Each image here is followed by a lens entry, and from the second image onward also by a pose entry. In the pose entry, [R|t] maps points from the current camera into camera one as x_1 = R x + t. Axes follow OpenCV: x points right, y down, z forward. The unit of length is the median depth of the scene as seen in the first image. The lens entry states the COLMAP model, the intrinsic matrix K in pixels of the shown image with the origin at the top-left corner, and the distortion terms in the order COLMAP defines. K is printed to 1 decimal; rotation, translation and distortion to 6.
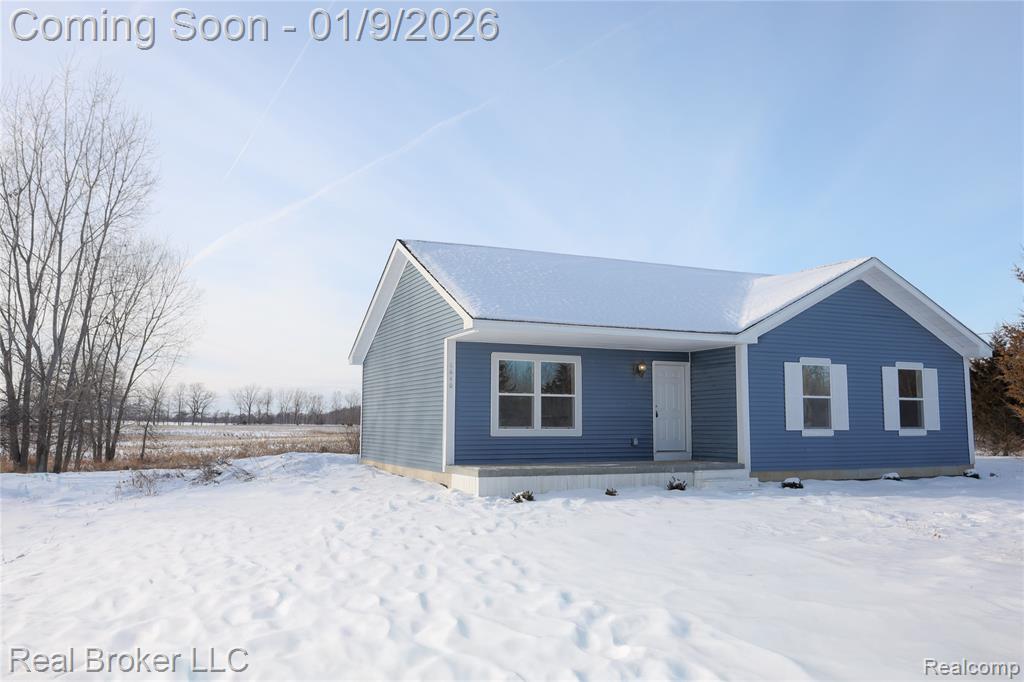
lens RADIAL K [[795.8, 0, 512.0], [0, 795.8, 341.0], [0, 0, 1]] dist [-0.009800, 0.000712]
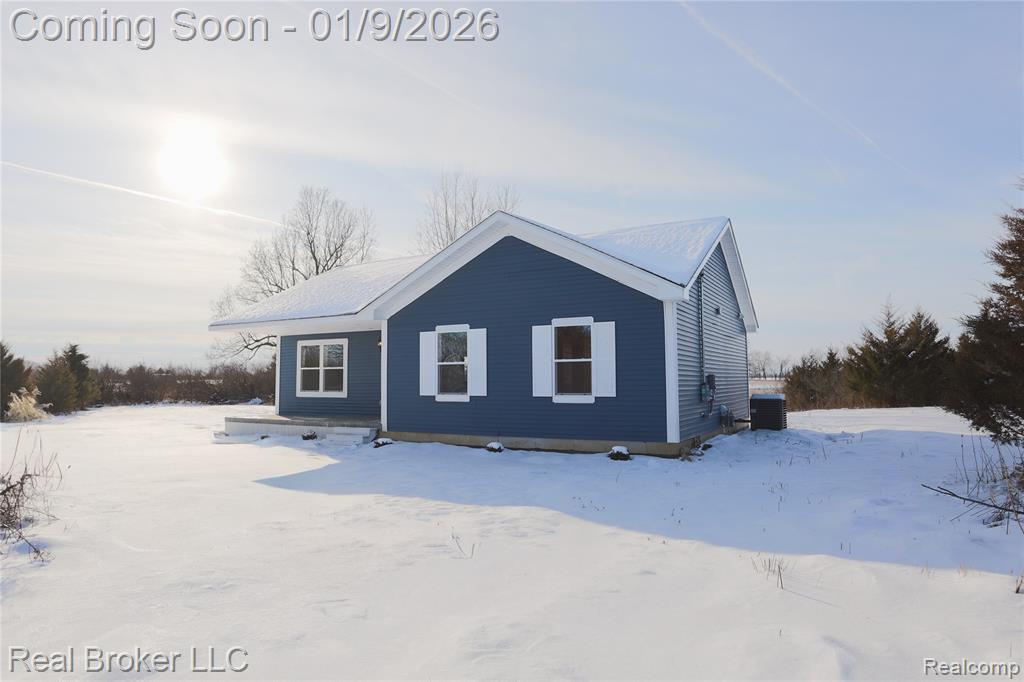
lens RADIAL K [[618.7, 0, 500.2], [0, 618.7, 340.6], [0, 0, 1]] dist [-0.057662, 0.000523]
pose [[0.588951, -0.060169, -0.805926, 1.079000], [0.089306, 0.995963, -0.009095, 0.055076], [0.803220, -0.066617, 0.591946, 0.590238]]
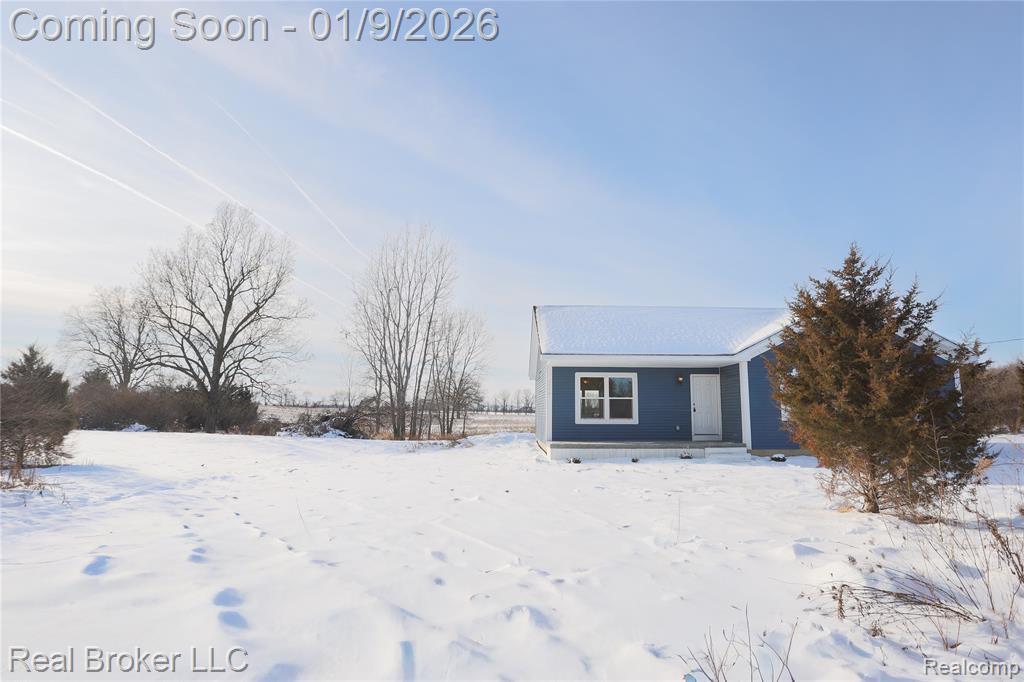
lens RADIAL K [[523.7, 0, 512.0], [0, 523.7, 341.0], [0, 0, 1]] dist [-0.067272, 0.023141]
pose [[0.916369, -0.051110, -0.397060, 0.272226], [0.036976, 0.998383, -0.043176, -0.008305], [0.398624, 0.024883, 0.916777, -0.040044]]
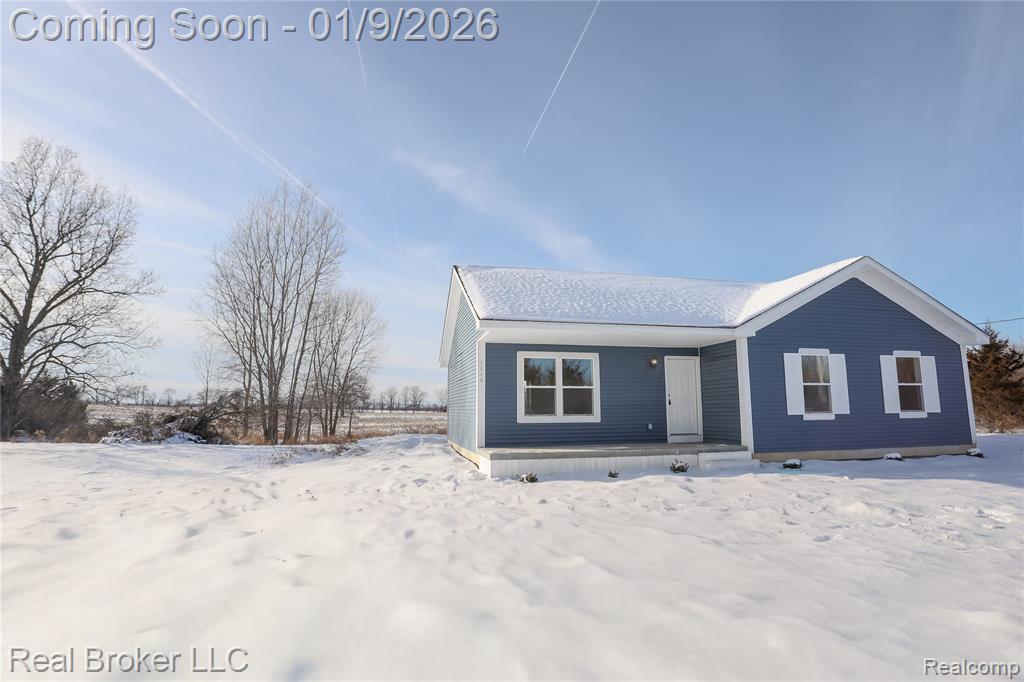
lens RADIAL K [[523.7, 0, 512.0], [0, 523.7, 341.0], [0, 0, 1]] dist [-0.067272, 0.023141]
pose [[0.980056, -0.033923, -0.195806, 0.113272], [0.028370, 0.999114, -0.031095, 0.021472], [0.196687, 0.024920, 0.980150, 0.225384]]
